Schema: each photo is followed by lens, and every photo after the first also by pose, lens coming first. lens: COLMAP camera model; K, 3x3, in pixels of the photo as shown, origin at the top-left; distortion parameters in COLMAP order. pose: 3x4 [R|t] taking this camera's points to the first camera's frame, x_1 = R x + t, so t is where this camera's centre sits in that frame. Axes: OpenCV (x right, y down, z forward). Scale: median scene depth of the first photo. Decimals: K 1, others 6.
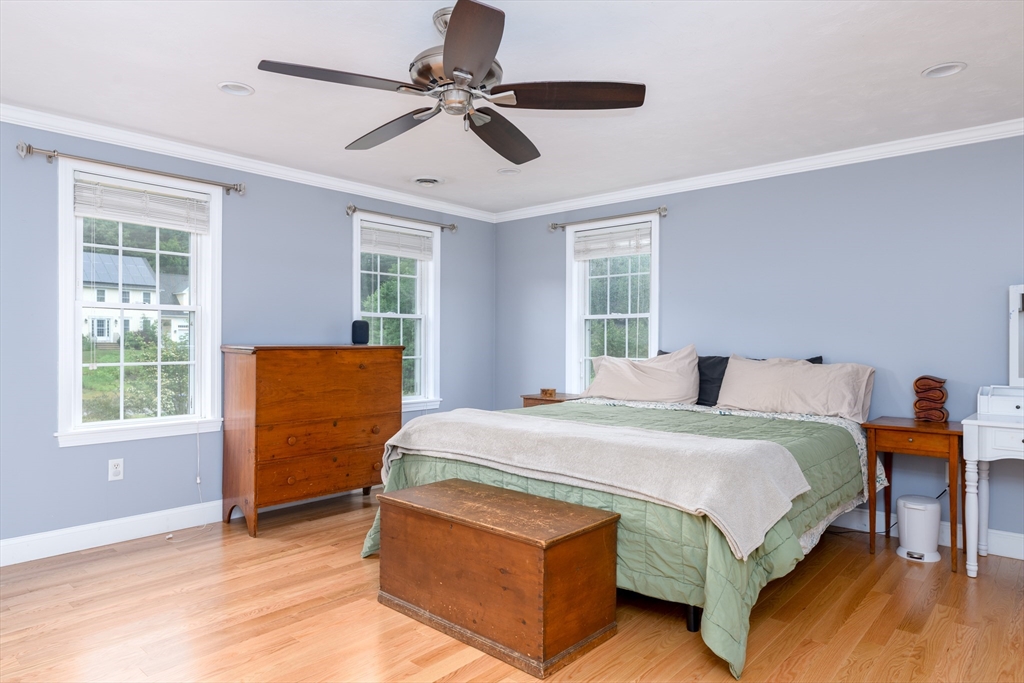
lens RADIAL K [[636.4, 0, 512.0], [0, 636.4, 341.5], [0, 0, 1]] dist [-0.003658, -0.000307]
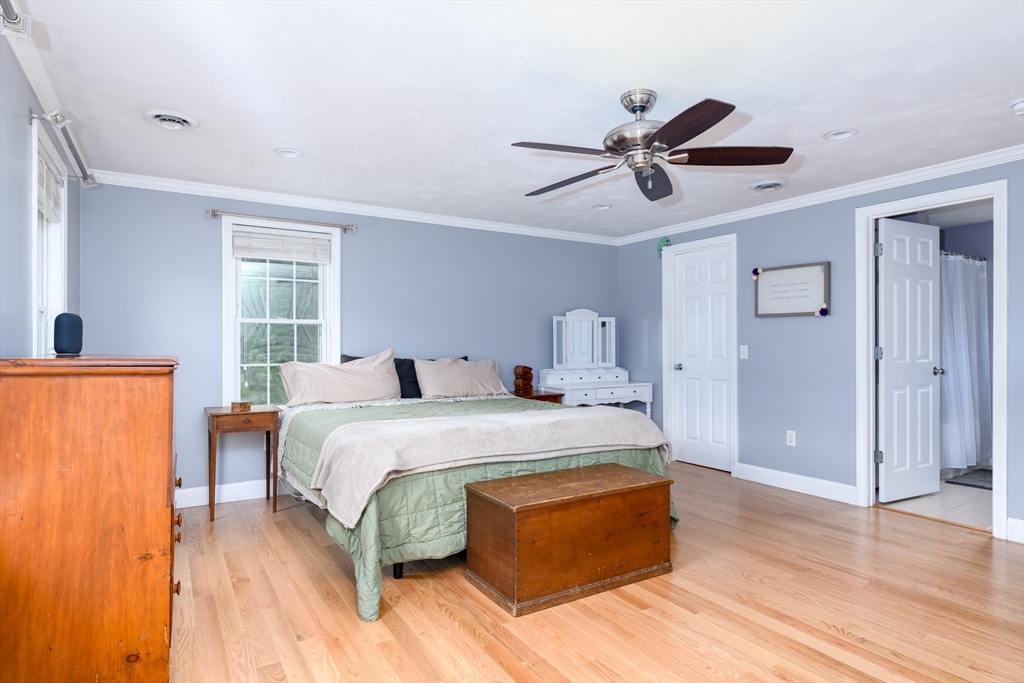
lens RADIAL K [[558.3, 0, 512.0], [0, 558.3, 341.5], [0, 0, 1]] dist [0.004217, 0.000119]
pose [[0.282586, 0.003409, 0.959236, -0.976619], [0.002362, 0.999988, -0.004250, -0.006781], [-0.959239, 0.003467, 0.282575, 0.723370]]
